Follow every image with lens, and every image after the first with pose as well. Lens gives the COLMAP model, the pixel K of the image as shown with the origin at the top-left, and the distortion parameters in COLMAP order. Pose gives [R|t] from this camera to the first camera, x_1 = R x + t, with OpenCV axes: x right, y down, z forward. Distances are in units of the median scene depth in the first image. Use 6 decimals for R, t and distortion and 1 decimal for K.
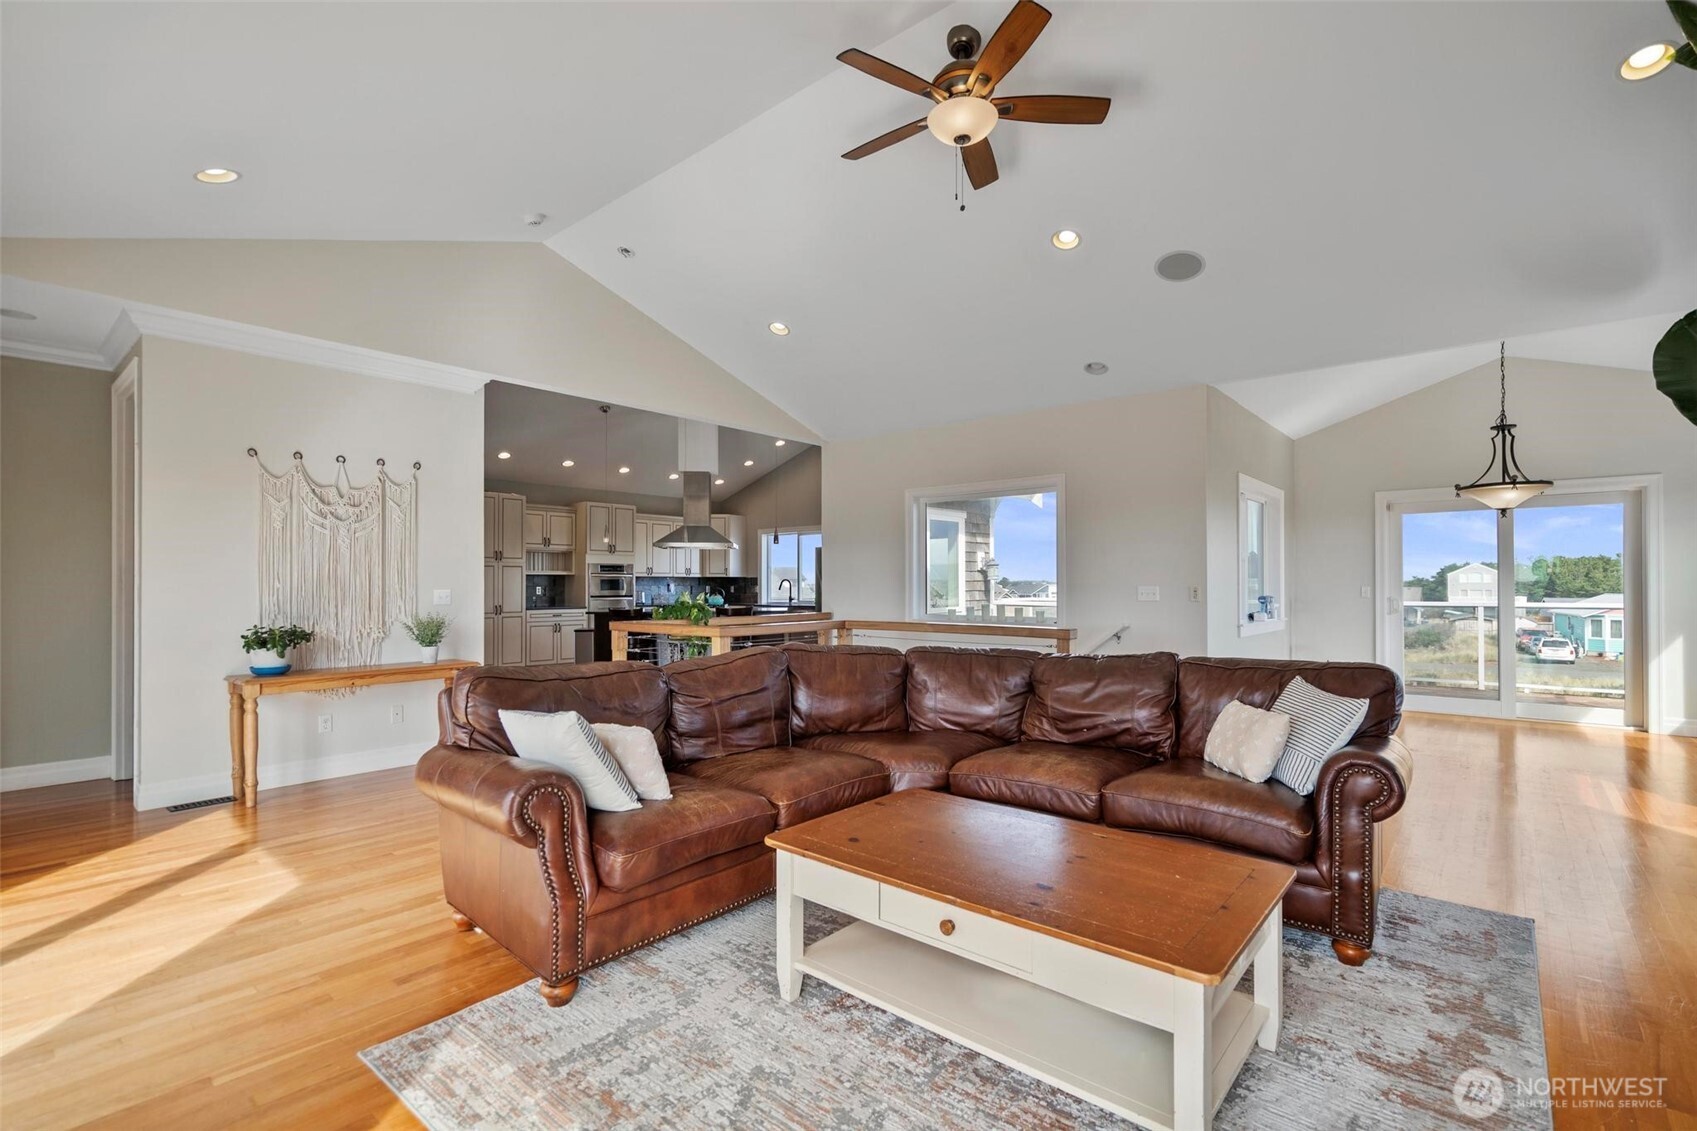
lens RADIAL K [[771.3, 0, 855.7], [0, 771.3, 579.6], [0, 0, 1]] dist [-0.006697, 0.000477]
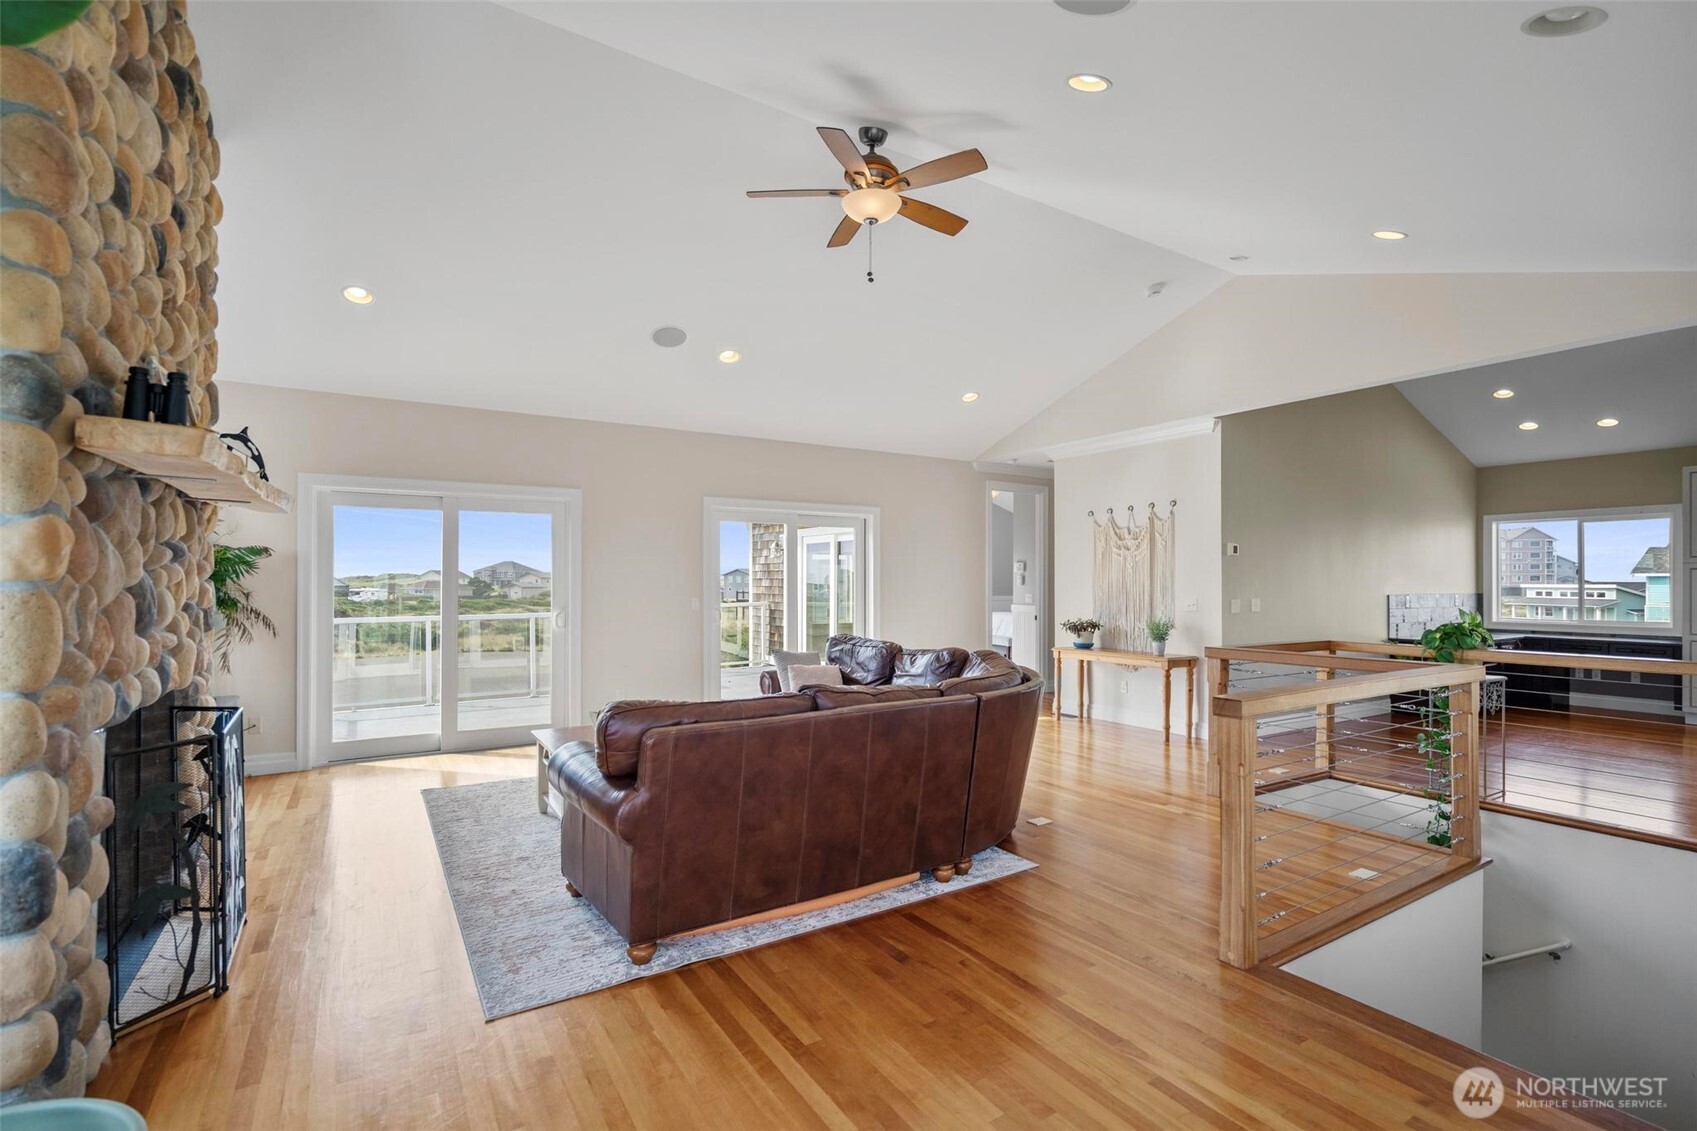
lens RADIAL K [[771.3, 0, 841.7], [0, 771.3, 579.5], [0, 0, 1]] dist [-0.006697, 0.000477]
pose [[-0.305785, -0.004449, -0.952090, 0.699428], [0.010120, 0.999917, -0.007923, -0.012710], [0.952047, -0.012058, -0.305715, 0.729221]]
